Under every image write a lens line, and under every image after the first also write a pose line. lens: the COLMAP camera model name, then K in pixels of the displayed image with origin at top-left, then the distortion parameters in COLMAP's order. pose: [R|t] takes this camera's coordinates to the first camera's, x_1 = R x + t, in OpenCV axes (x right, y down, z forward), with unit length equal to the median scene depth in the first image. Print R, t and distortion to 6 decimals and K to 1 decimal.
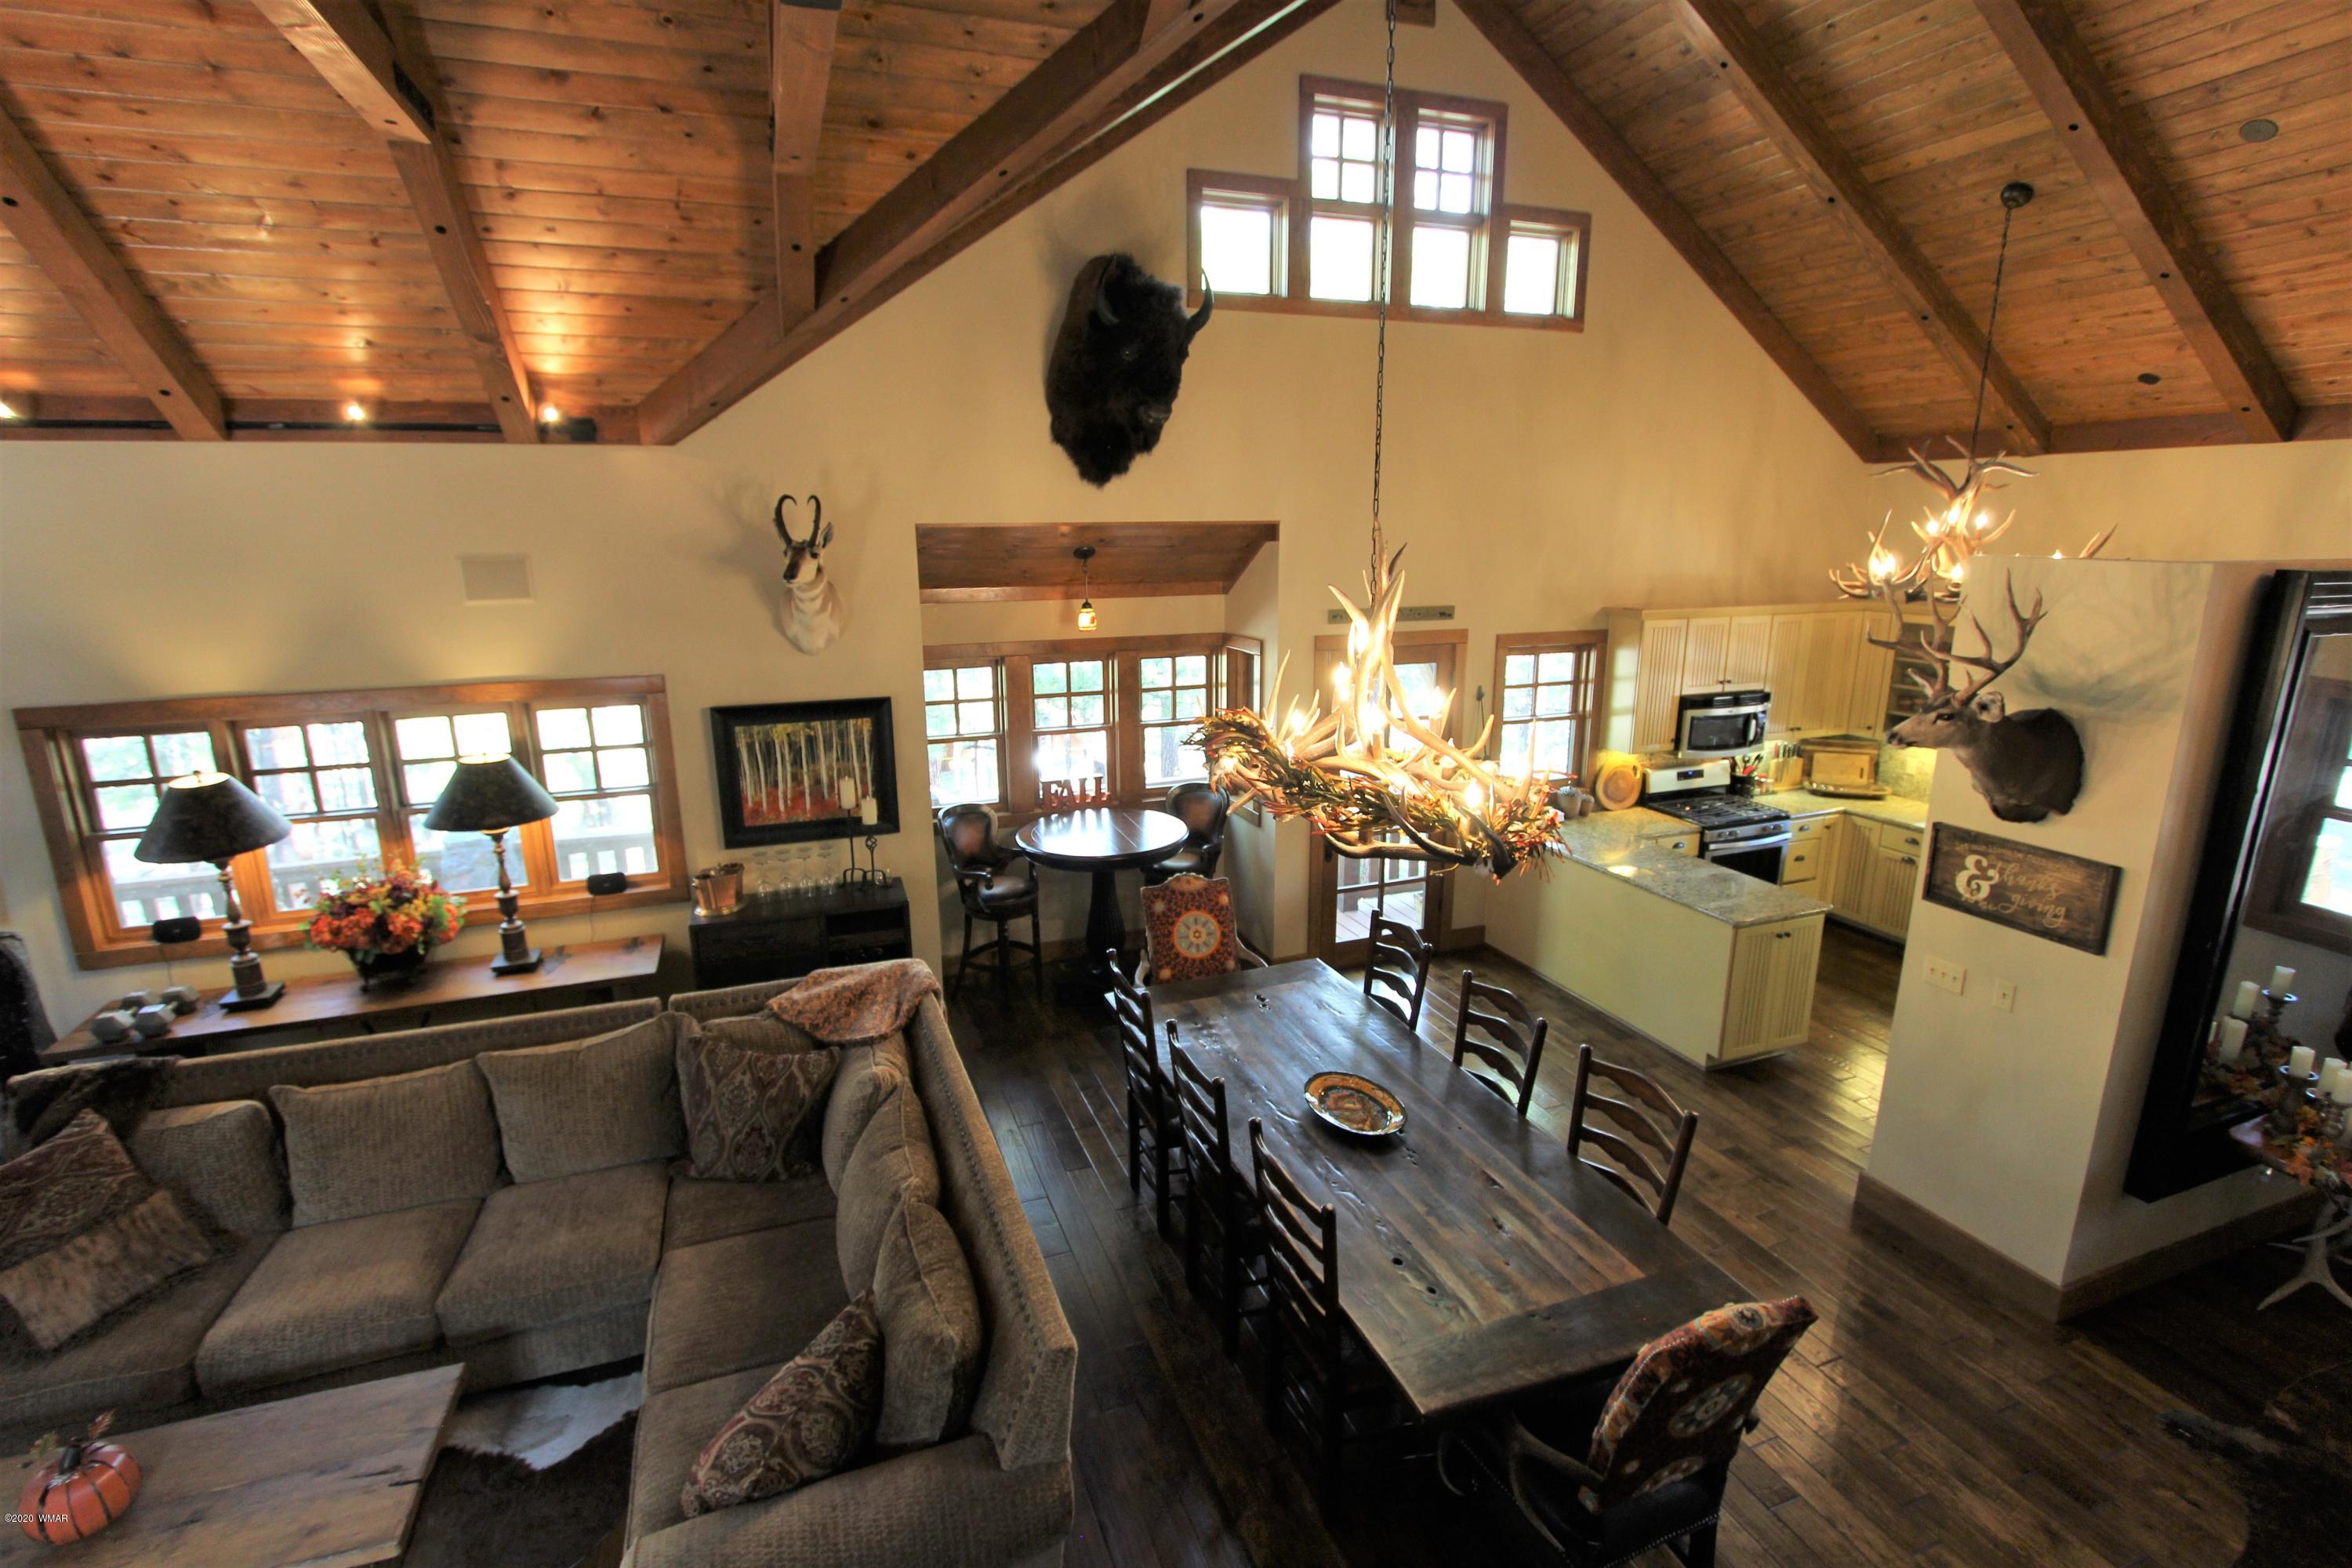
lens RADIAL K [[1082.6, 0, 1164.1], [0, 1082.6, 792.3], [0, 0, 1]] dist [-0.018226, 0.001931]
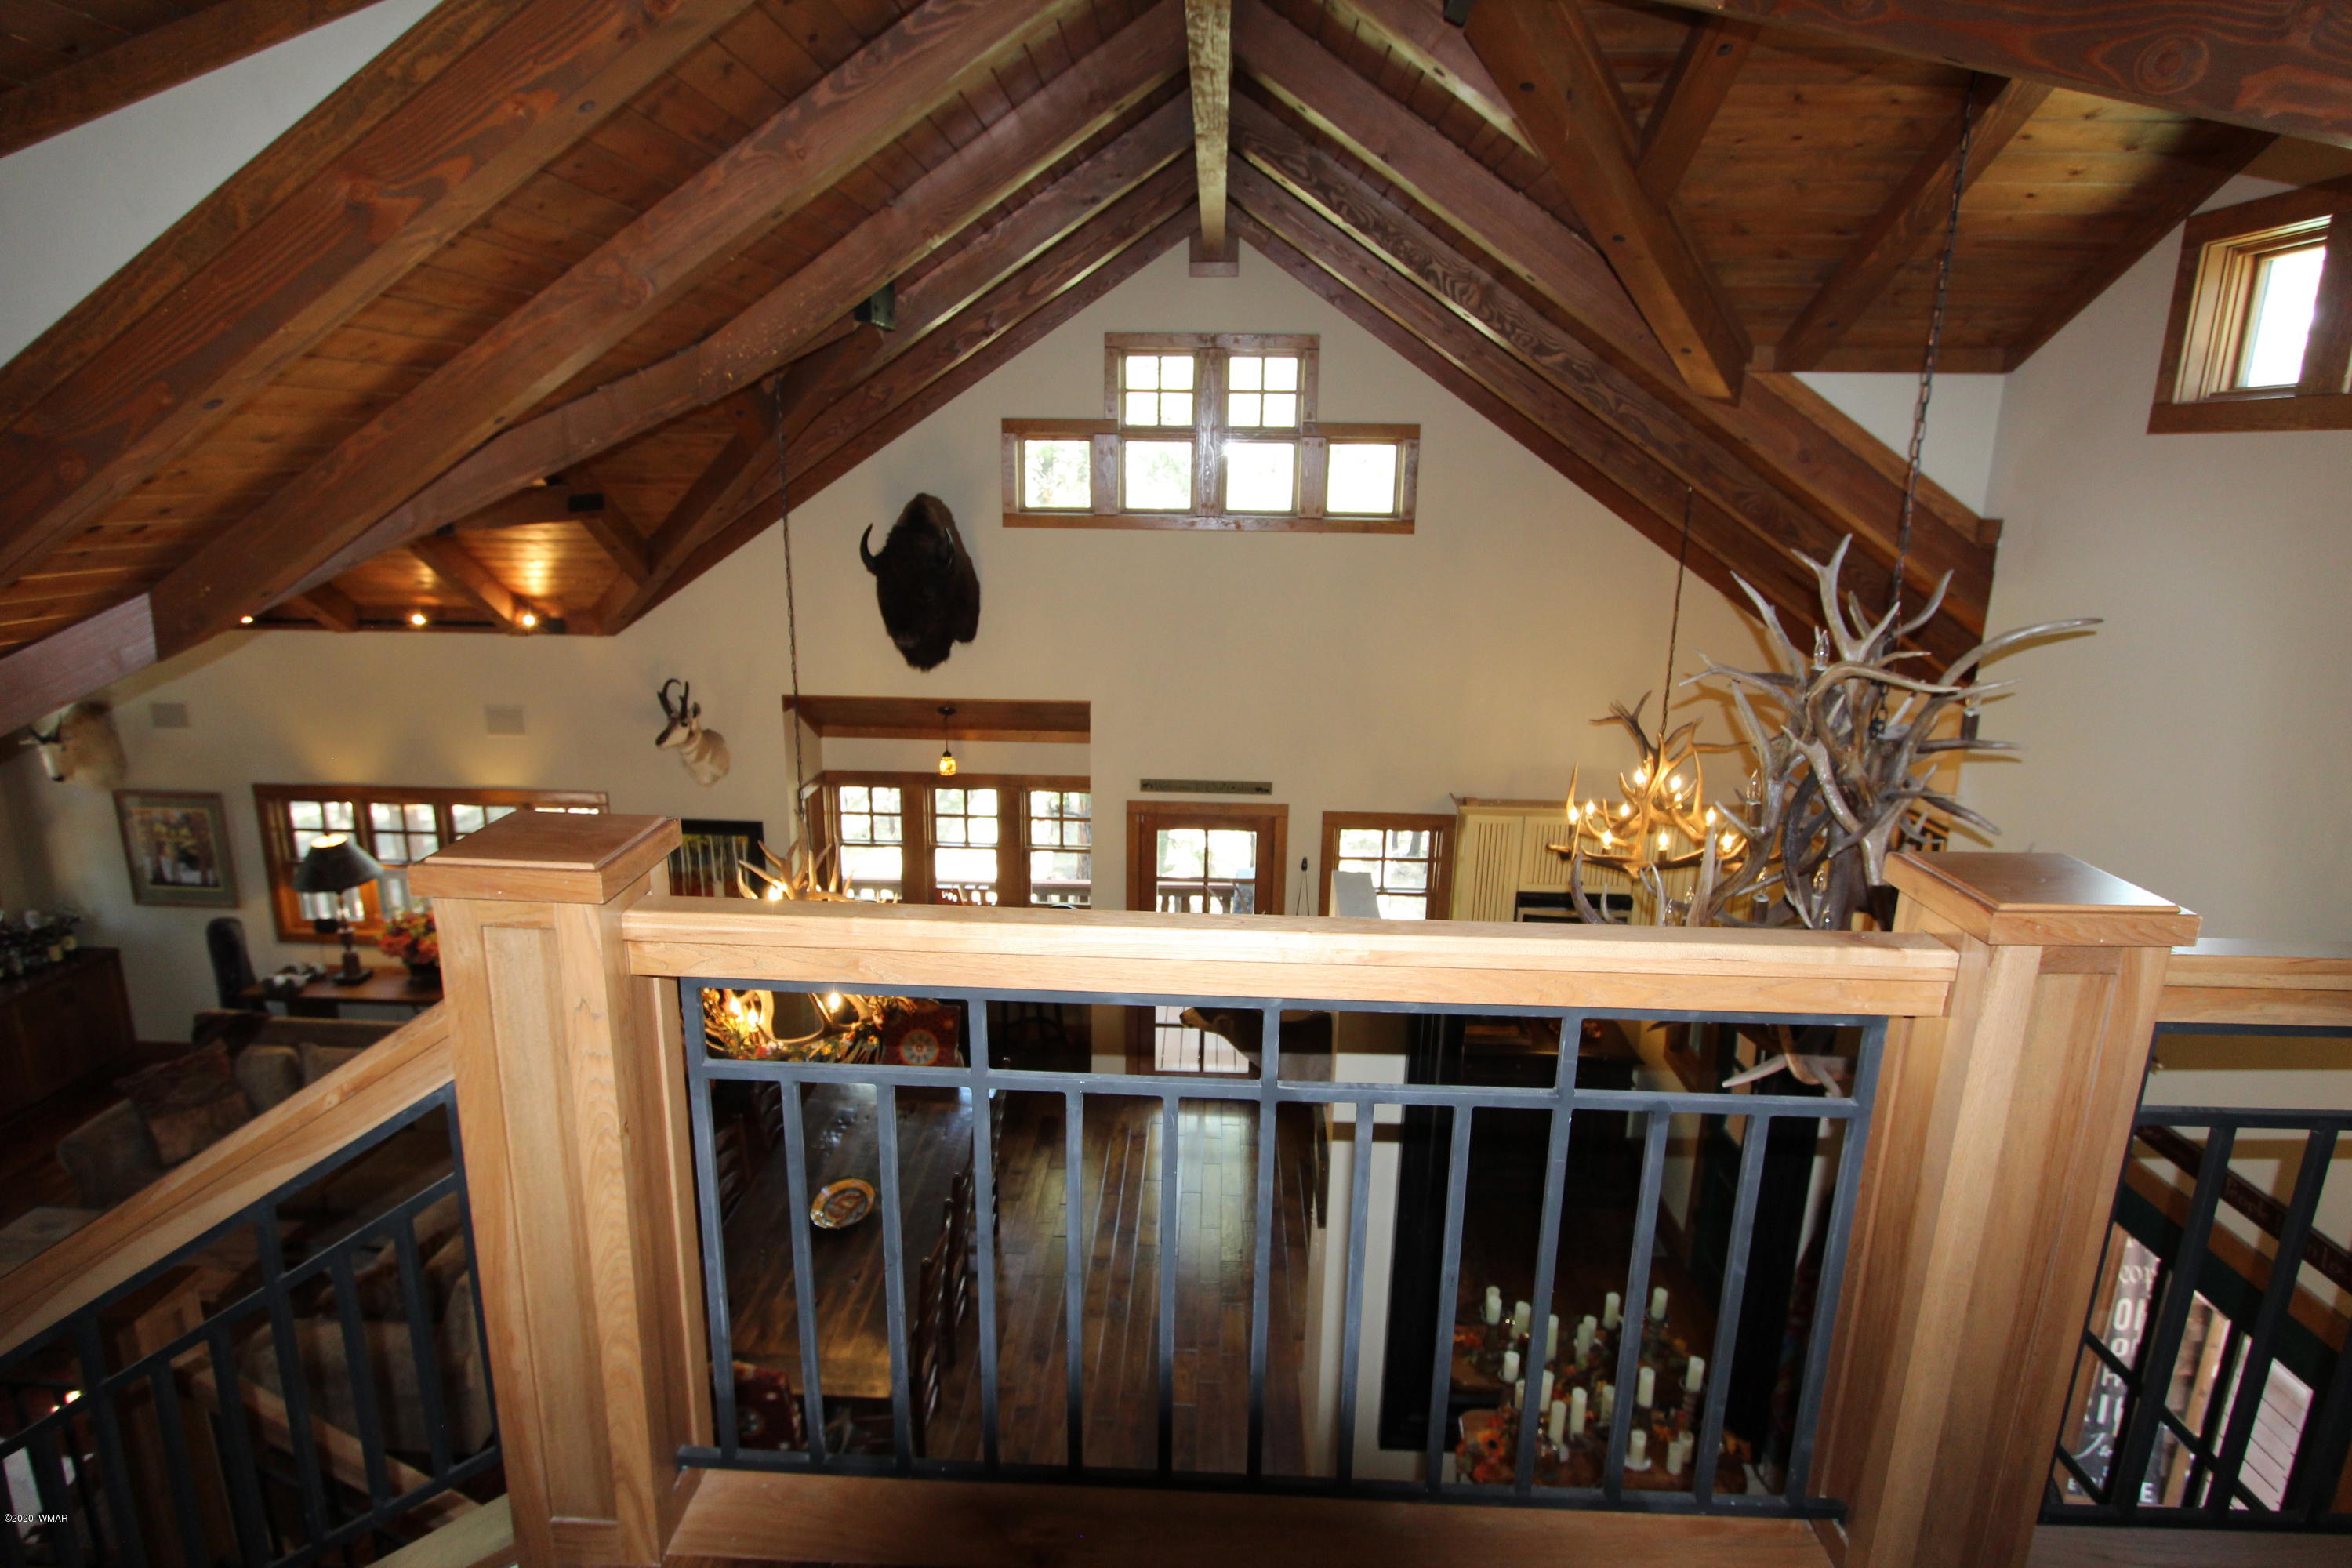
lens RADIAL K [[1301.5, 0, 1165.0], [0, 1301.5, 788.8], [0, 0, 1]] dist [-0.004444, -0.000191]
pose [[0.920451, 0.118512, -0.372459, 0.784286], [-0.112417, 0.992929, 0.038125, -0.245625], [0.374344, 0.006779, 0.927265, -0.275514]]
